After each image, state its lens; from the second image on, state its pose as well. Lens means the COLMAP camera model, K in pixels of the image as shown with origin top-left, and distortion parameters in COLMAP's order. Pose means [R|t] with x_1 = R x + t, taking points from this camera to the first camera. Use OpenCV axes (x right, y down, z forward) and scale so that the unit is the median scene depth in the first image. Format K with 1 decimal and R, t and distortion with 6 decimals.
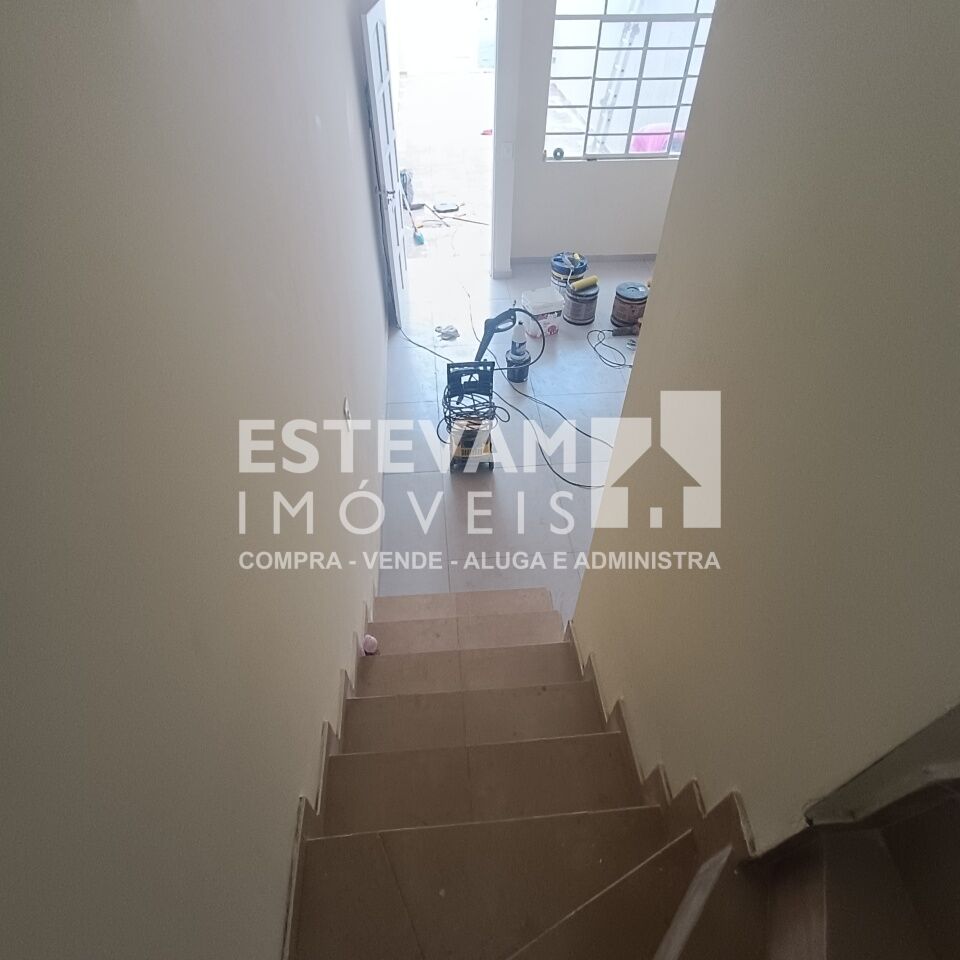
lens RADIAL K [[588.2, 0, 483.2], [0, 588.2, 483.5], [0, 0, 1]] dist [-0.014812, 0.020905]
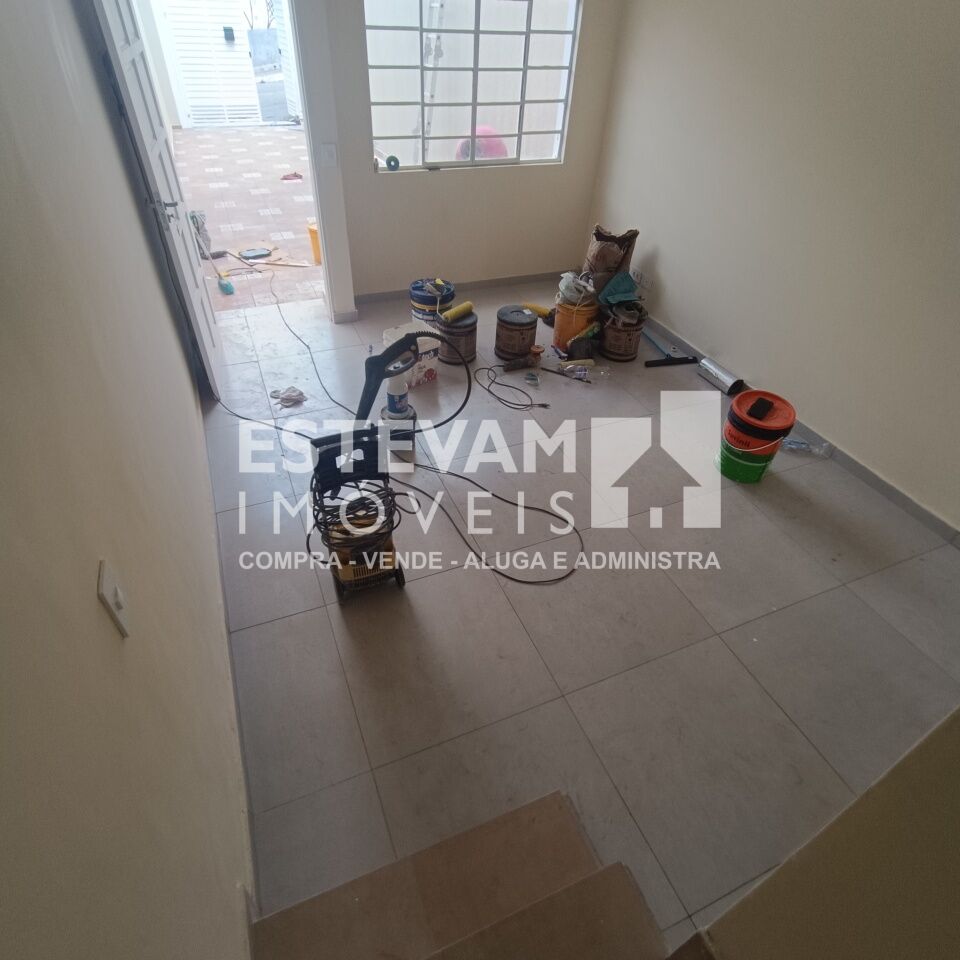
lens RADIAL K [[588.2, 0, 473.9], [0, 588.2, 477.7], [0, 0, 1]] dist [-0.014812, 0.020905]
pose [[0.954771, -0.171799, 0.242687, -0.035894], [0.195705, 0.977563, -0.077914, -0.058817], [-0.223857, 0.121885, 0.966971, 0.261726]]
